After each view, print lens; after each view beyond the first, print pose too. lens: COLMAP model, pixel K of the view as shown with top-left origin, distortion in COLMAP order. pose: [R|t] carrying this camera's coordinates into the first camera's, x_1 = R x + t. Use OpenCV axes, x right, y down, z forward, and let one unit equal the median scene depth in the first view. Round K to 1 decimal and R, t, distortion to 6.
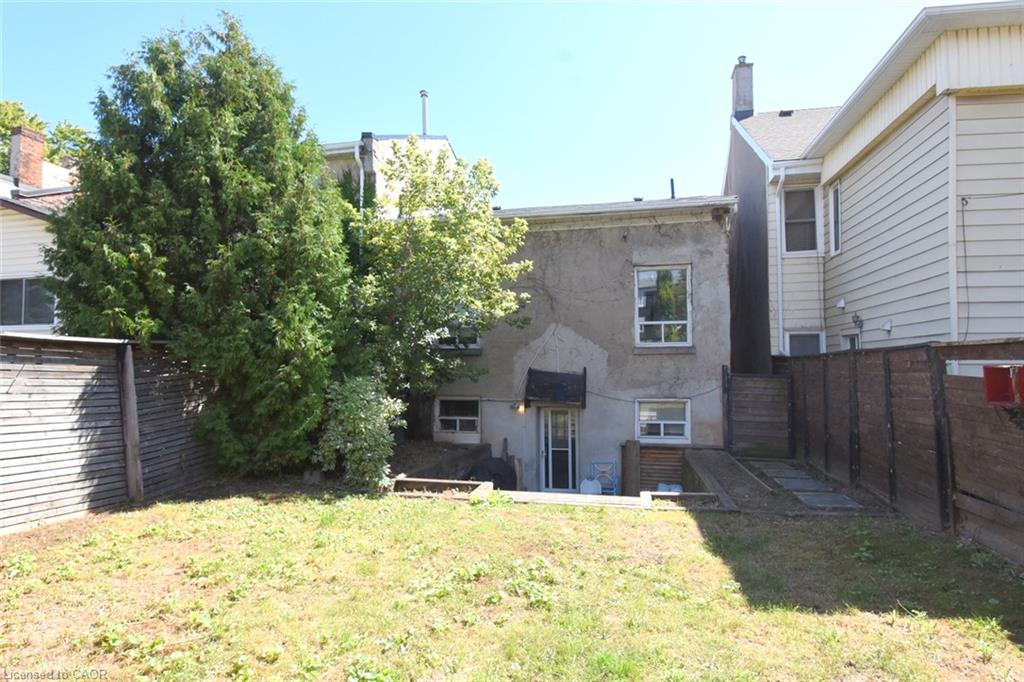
lens RADIAL K [[551.0, 0, 510.5], [0, 551.0, 344.0], [0, 0, 1]] dist [-0.018601, -0.004013]
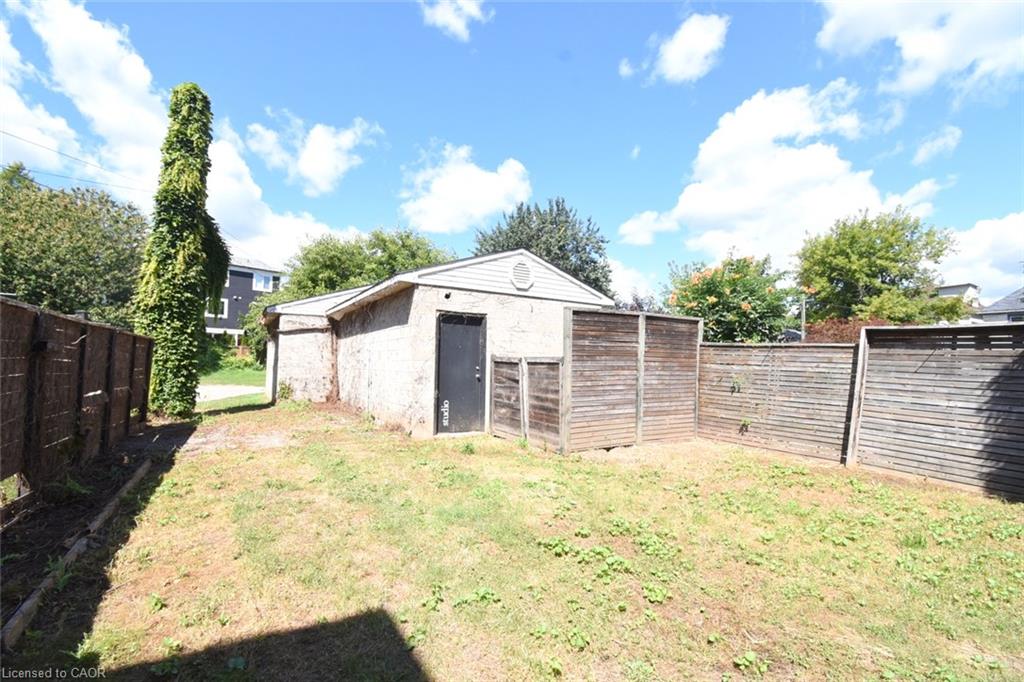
lens RADIAL K [[449.2, 0, 519.5], [0, 449.2, 339.7], [0, 0, 1]] dist [-0.016091, -0.002901]
pose [[-0.732238, -0.048169, -0.679343, 0.308043], [0.014825, 0.996132, -0.086610, 0.054979], [0.680887, -0.073491, -0.728692, 0.687679]]
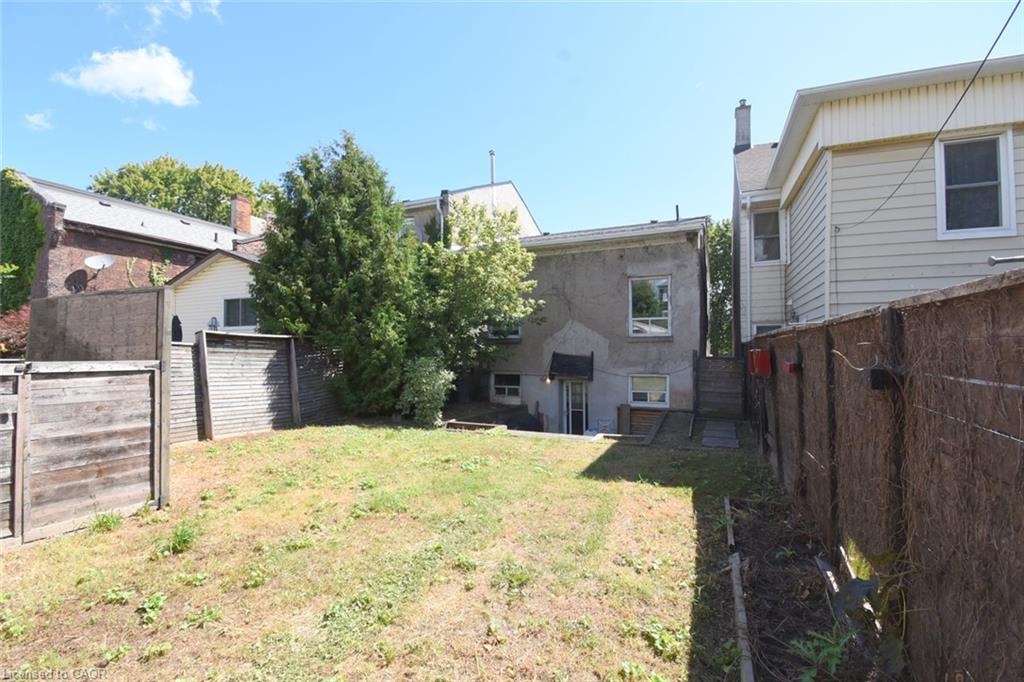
lens RADIAL K [[449.2, 0, 506.6], [0, 449.2, 345.7], [0, 0, 1]] dist [-0.016091, -0.002901]
pose [[0.979817, -0.001866, -0.199889, 0.207730], [0.007491, 0.999597, 0.027390, -0.007075], [0.199758, -0.028335, 0.979436, -0.217436]]
